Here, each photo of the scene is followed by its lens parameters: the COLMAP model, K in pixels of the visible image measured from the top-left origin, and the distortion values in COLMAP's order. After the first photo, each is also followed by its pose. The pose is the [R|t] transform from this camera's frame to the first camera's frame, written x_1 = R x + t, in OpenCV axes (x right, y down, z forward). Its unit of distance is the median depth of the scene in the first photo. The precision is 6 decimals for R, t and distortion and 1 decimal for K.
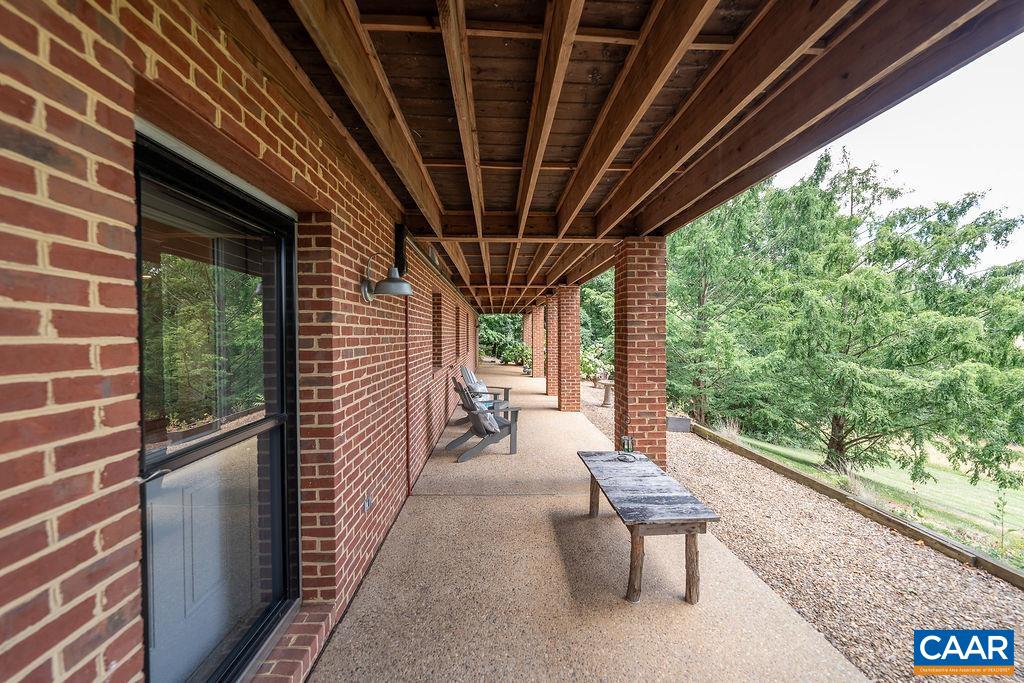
lens RADIAL K [[349.7, 0, 513.1], [0, 349.7, 340.4], [0, 0, 1]] dist [-0.002028, 0.000242]
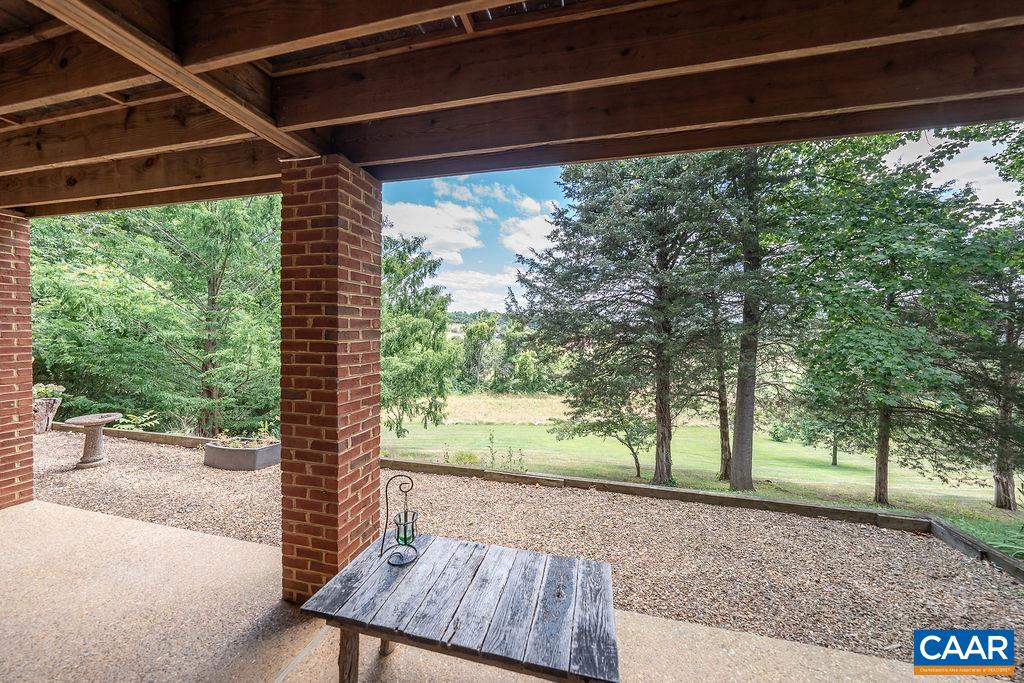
lens RADIAL K [[349.7, 0, 513.1], [0, 349.7, 338.4], [0, 0, 1]] dist [-0.002028, 0.000242]
pose [[0.281304, -0.016205, 0.959482, -0.128992], [0.008499, 0.999860, 0.014395, -0.010593], [-0.959581, 0.004105, 0.281403, 0.572189]]
